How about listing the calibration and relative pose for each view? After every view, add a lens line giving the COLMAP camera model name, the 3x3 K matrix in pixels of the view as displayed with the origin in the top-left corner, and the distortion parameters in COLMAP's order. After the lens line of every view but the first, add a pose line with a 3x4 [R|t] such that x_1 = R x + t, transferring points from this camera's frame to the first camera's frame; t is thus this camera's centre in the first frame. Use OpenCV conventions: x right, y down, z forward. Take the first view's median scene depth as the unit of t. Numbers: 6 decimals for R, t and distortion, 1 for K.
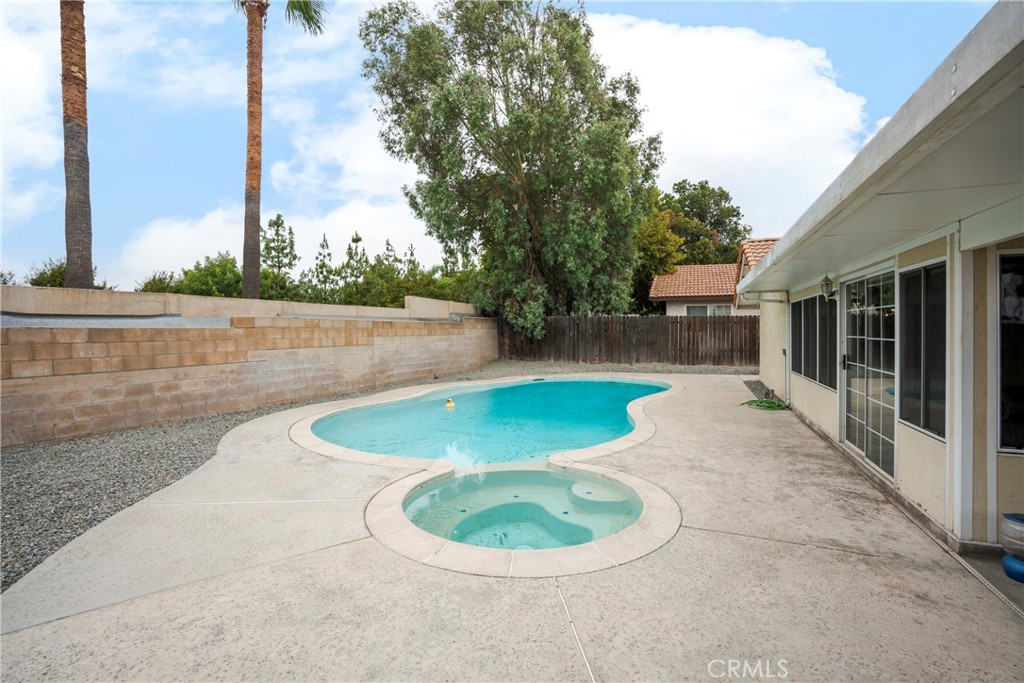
lens RADIAL K [[467.7, 0, 507.8], [0, 467.7, 335.8], [0, 0, 1]] dist [-0.001729, 0.001701]
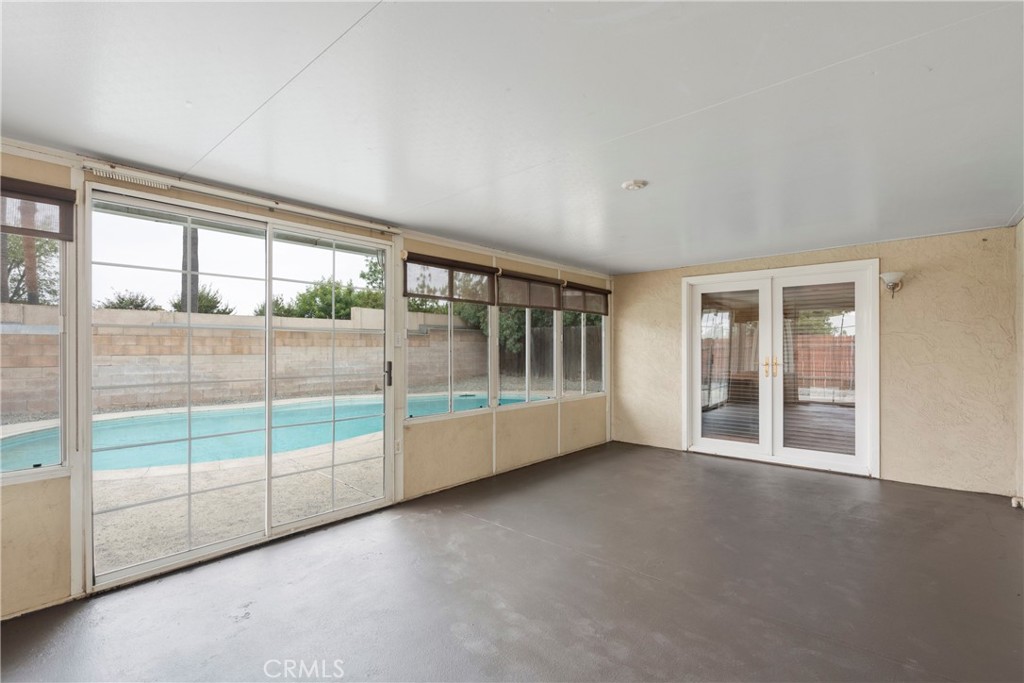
lens RADIAL K [[467.7, 0, 515.2], [0, 467.7, 348.1], [0, 0, 1]] dist [-0.001729, 0.001701]
pose [[0.950308, 0.002251, -0.311305, 0.681612], [-0.006430, 0.999902, -0.012400, 0.019813], [0.311246, 0.013785, 0.950229, 0.257234]]
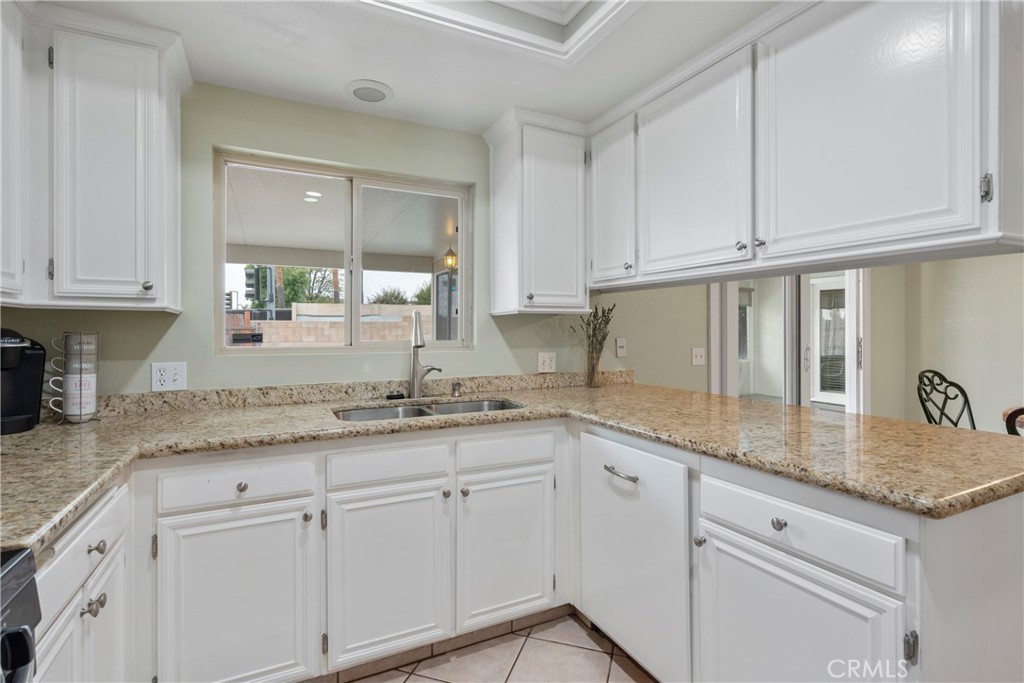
lens RADIAL K [[467.7, 0, 516.9], [0, 467.7, 331.8], [0, 0, 1]] dist [-0.001729, 0.001701]
pose [[0.762914, 0.002178, -0.646496, 0.864118], [-0.006307, 0.999972, -0.004074, 0.024054], [0.646469, 0.007186, 0.762906, -0.136874]]
